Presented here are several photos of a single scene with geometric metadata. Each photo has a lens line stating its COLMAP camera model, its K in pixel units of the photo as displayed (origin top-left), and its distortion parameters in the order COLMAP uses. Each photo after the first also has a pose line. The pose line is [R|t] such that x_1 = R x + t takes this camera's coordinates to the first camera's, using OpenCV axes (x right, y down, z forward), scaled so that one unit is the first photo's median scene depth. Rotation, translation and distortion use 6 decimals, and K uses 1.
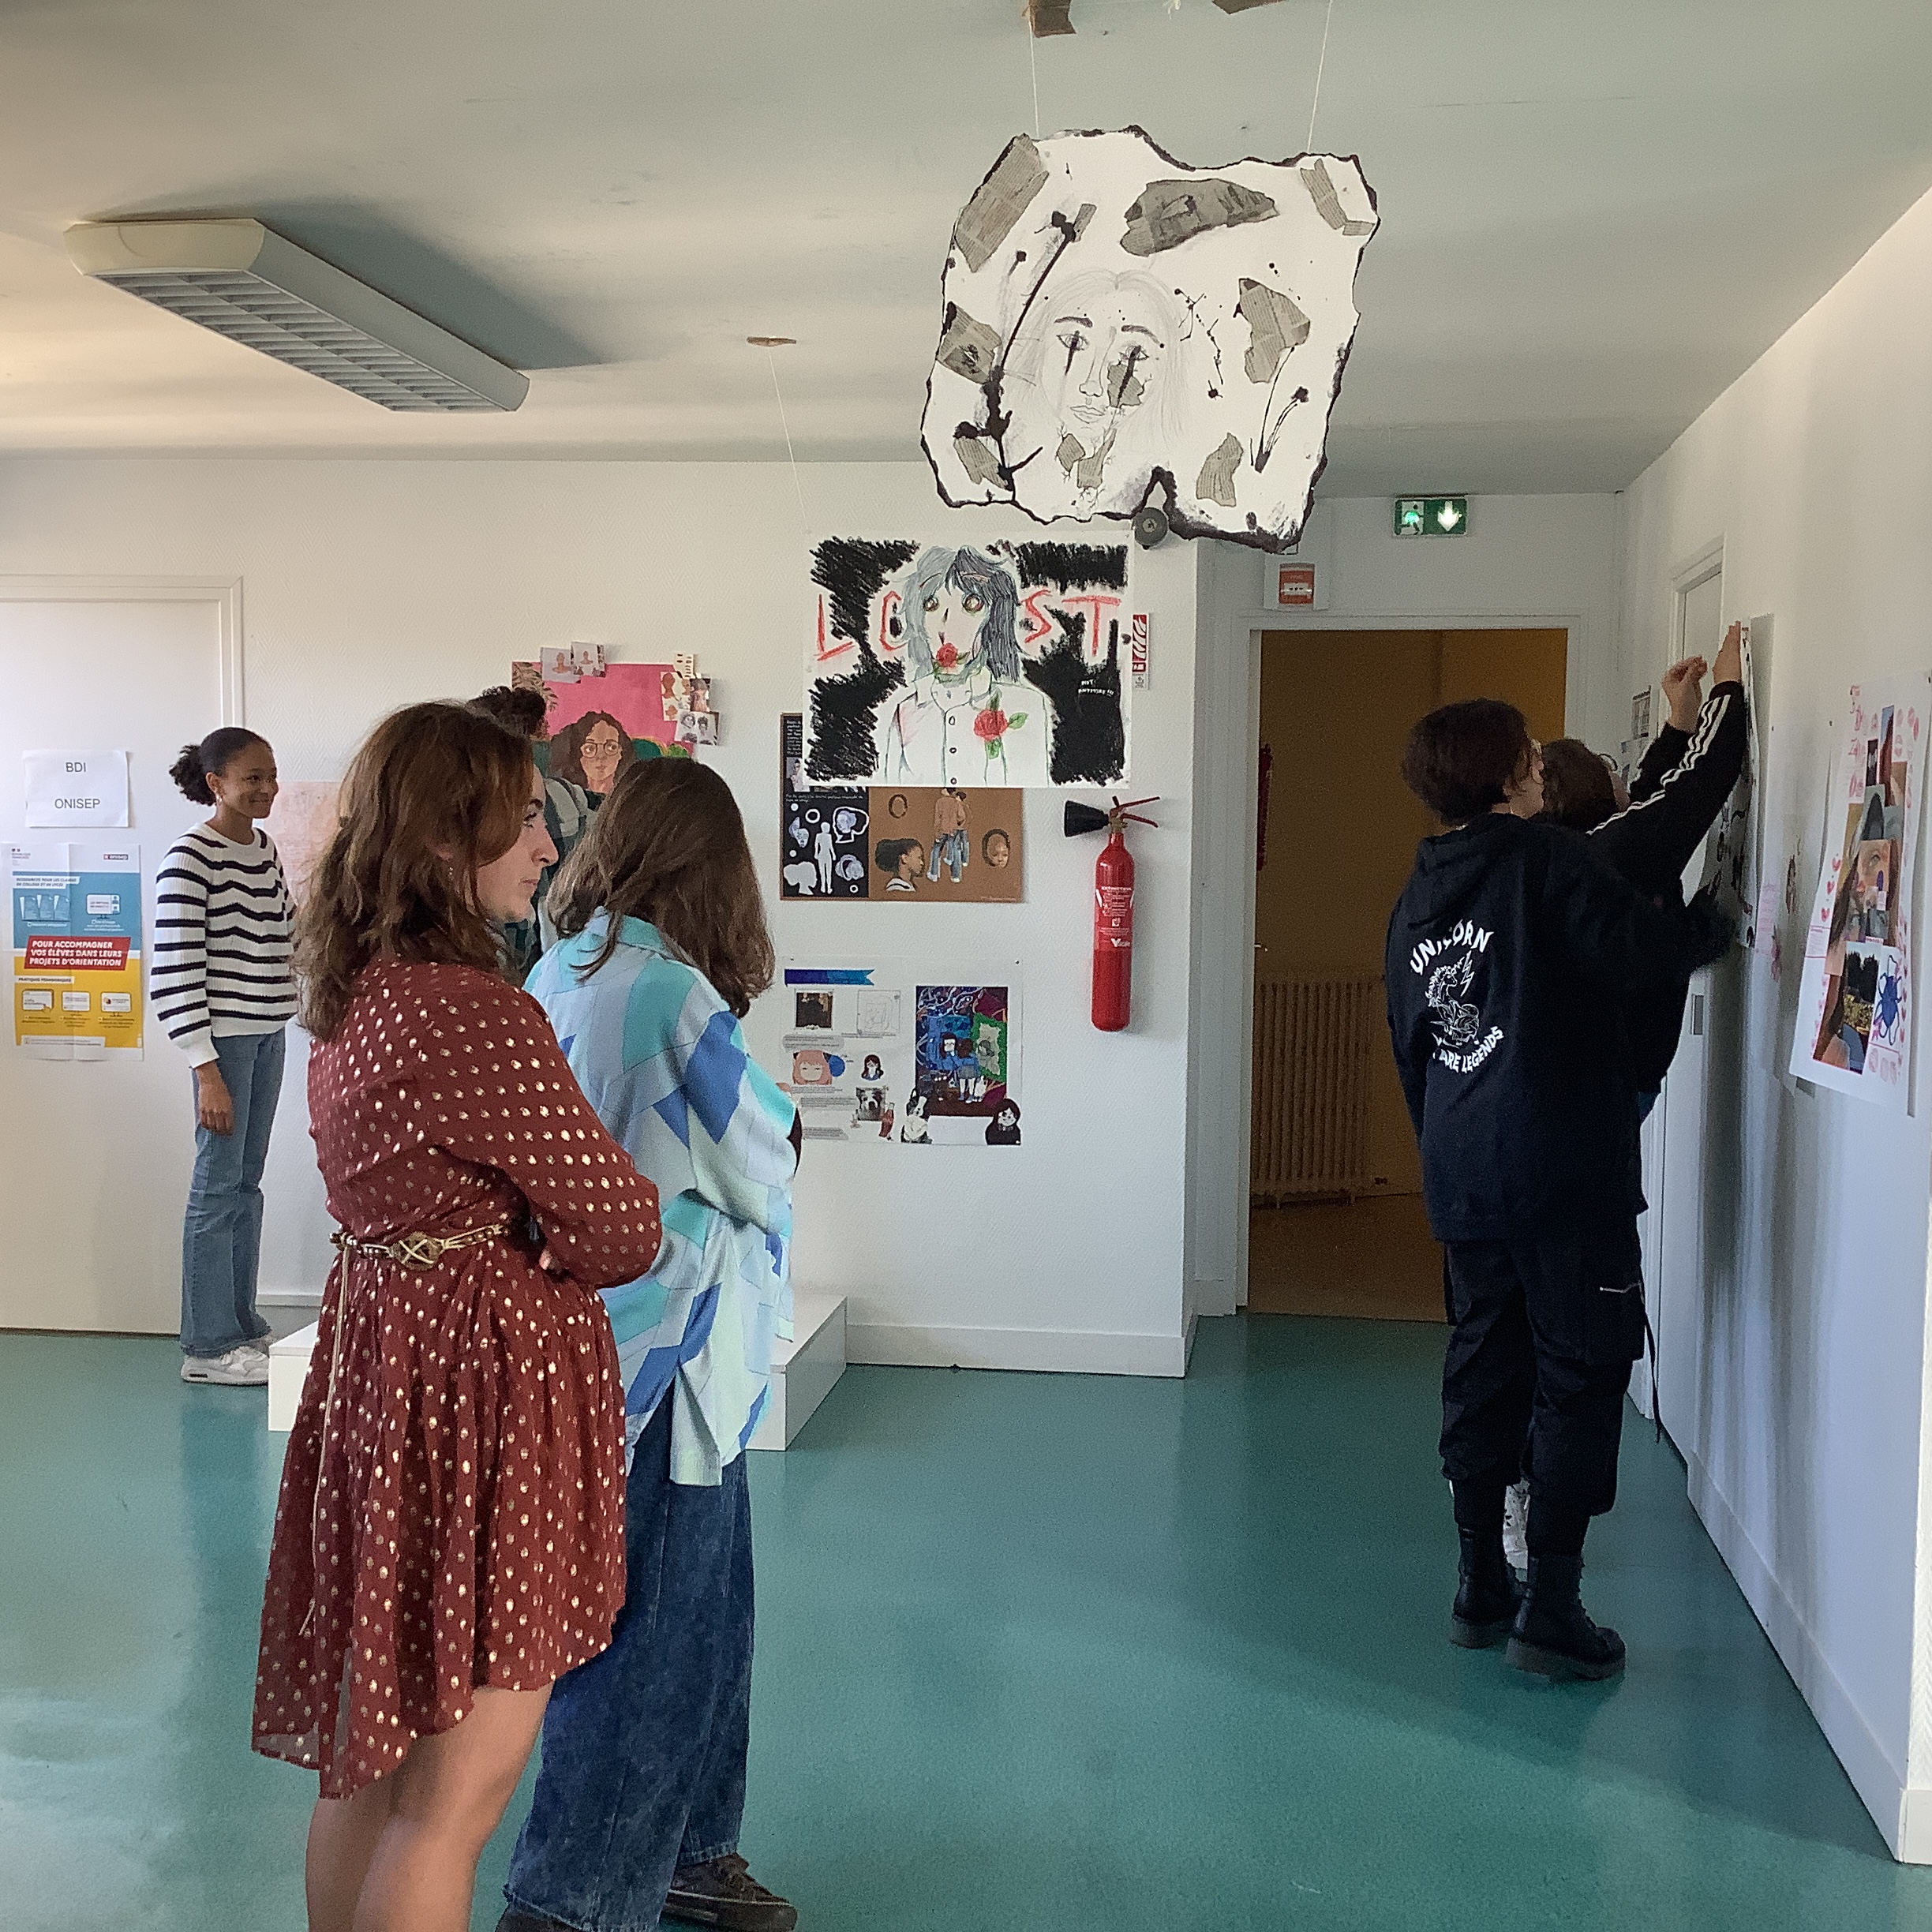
lens RADIAL K [[2290.6, 0, 966.0], [0, 2290.6, 966.0], [0, 0, 1]] dist [0.127453, -0.027046]
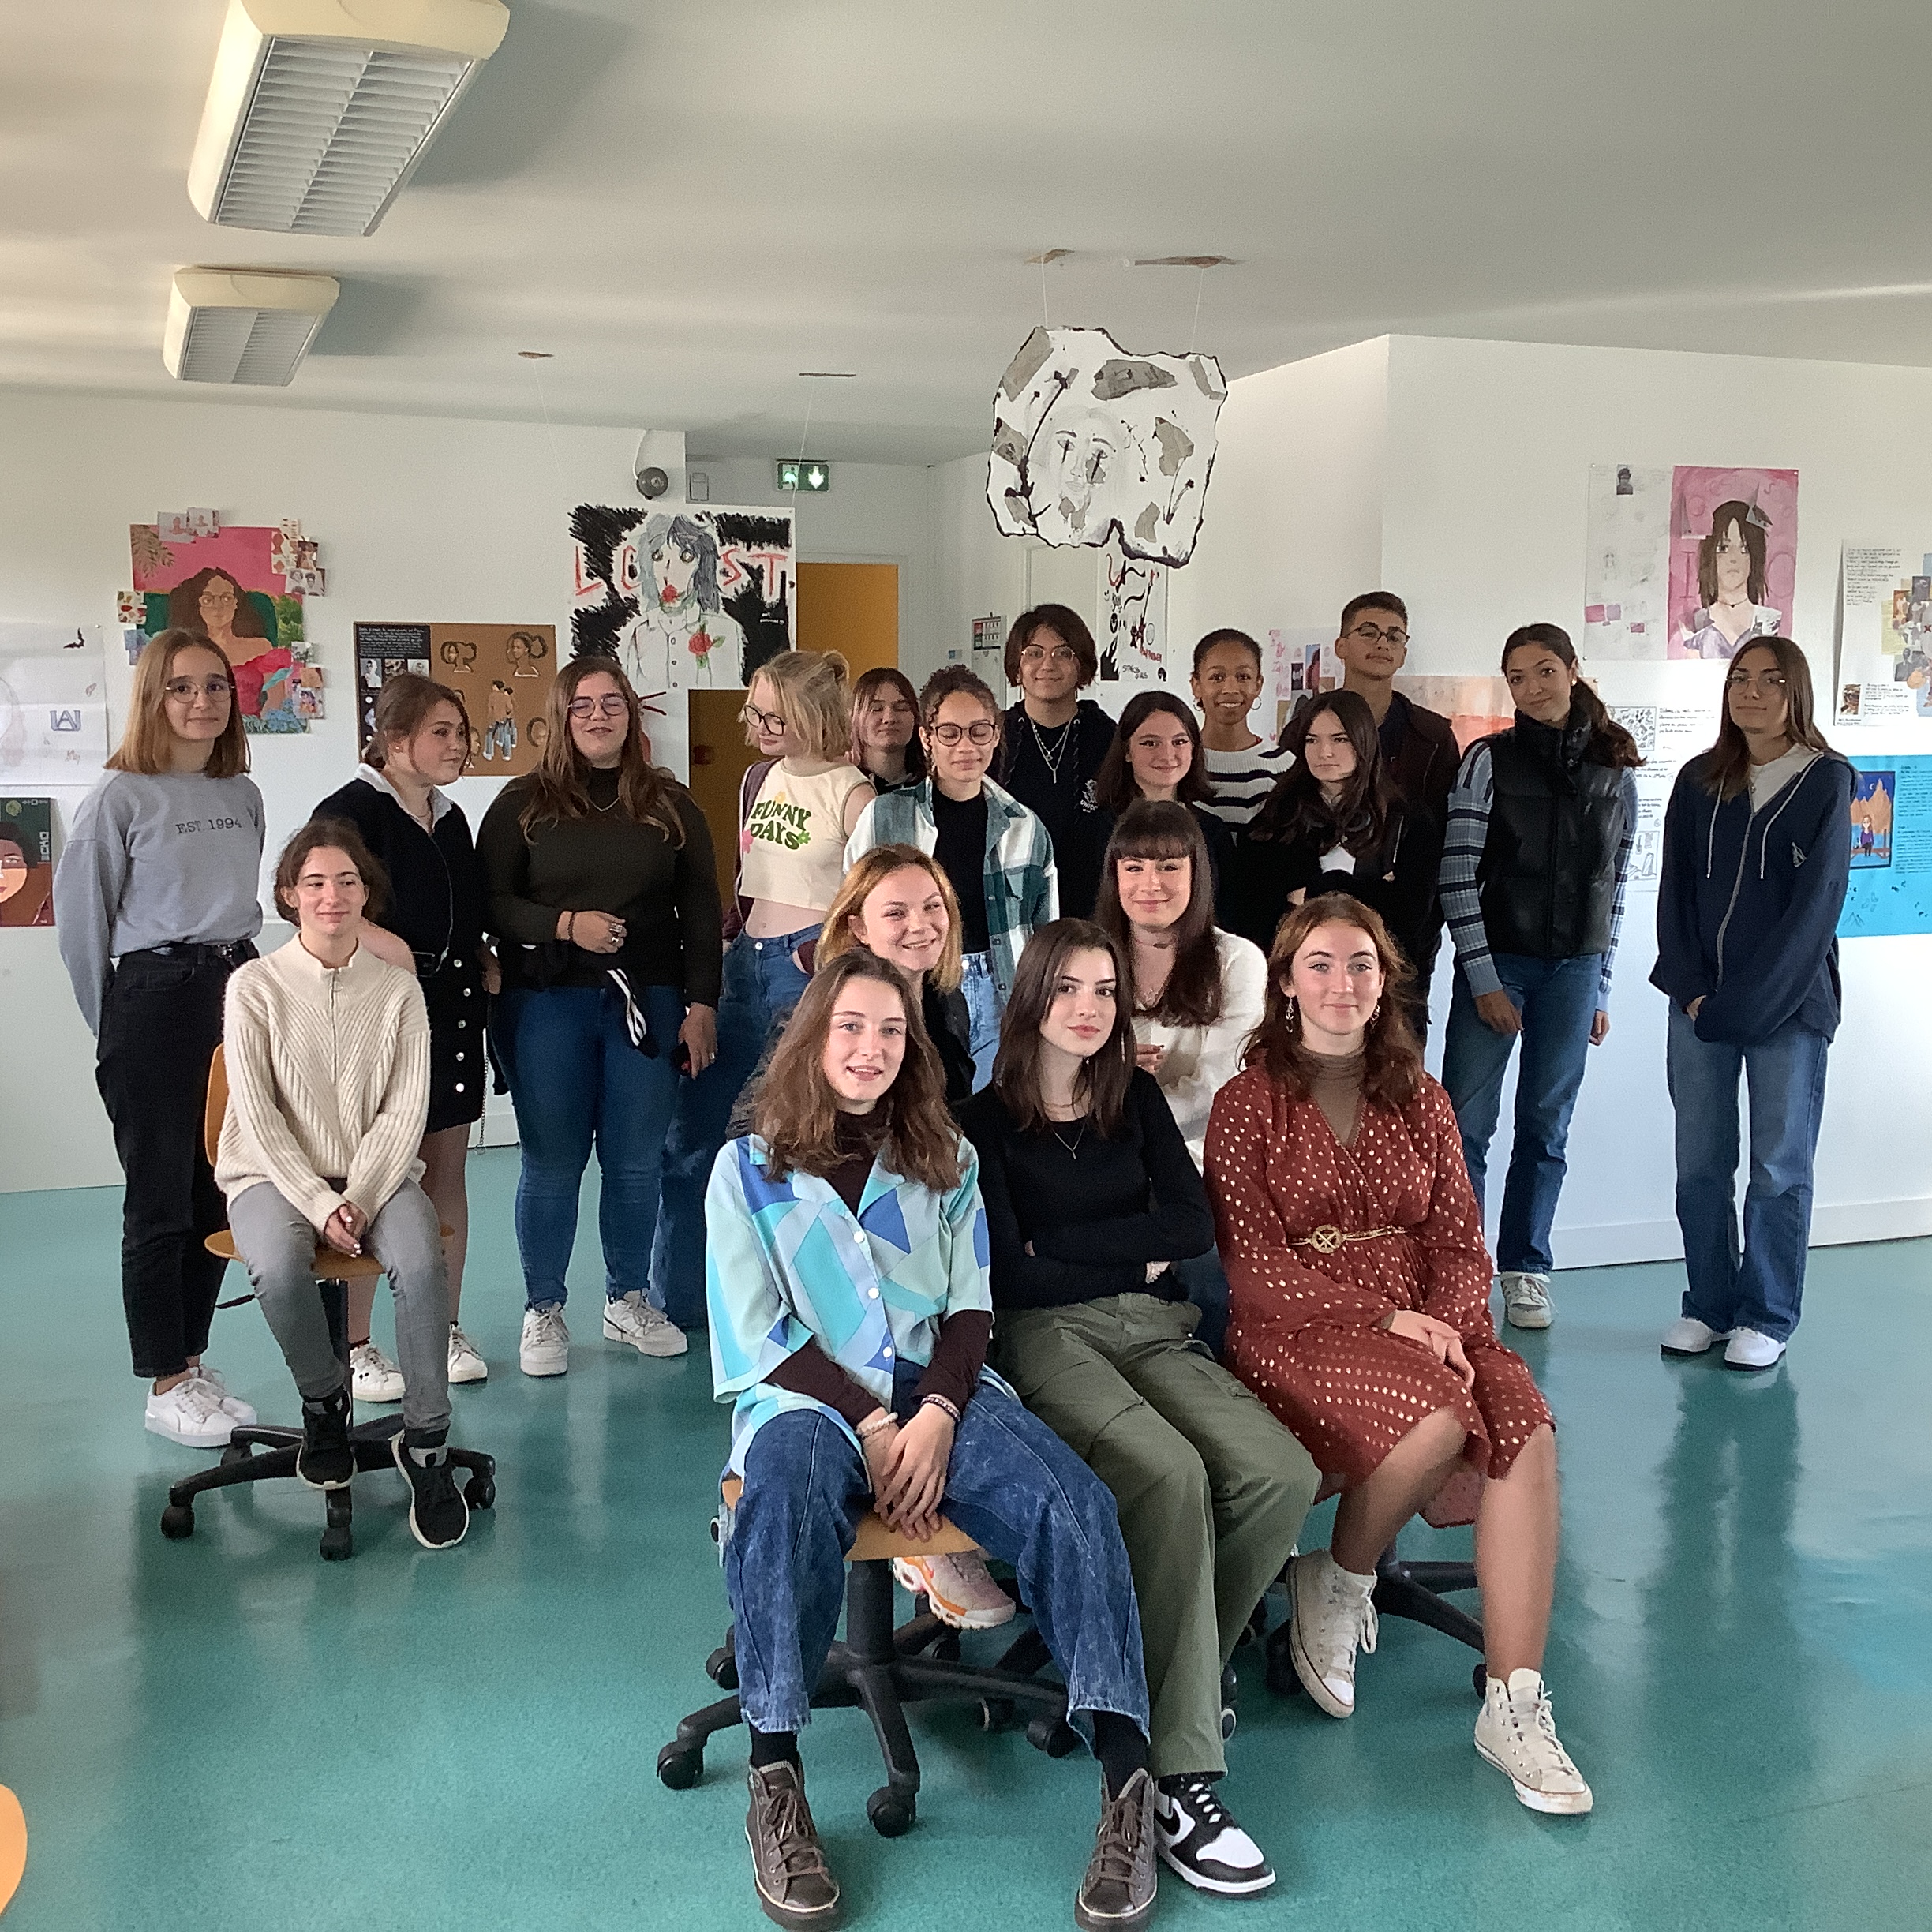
lens RADIAL K [[2290.6, 0, 966.0], [0, 2290.6, 966.0], [0, 0, 1]] dist [0.127453, -0.027046]
pose [[0.881499, -0.062209, 0.468070, -0.516818], [0.037434, 0.997370, 0.062058, 0.009257], [-0.470699, -0.037183, 0.881510, -0.317399]]
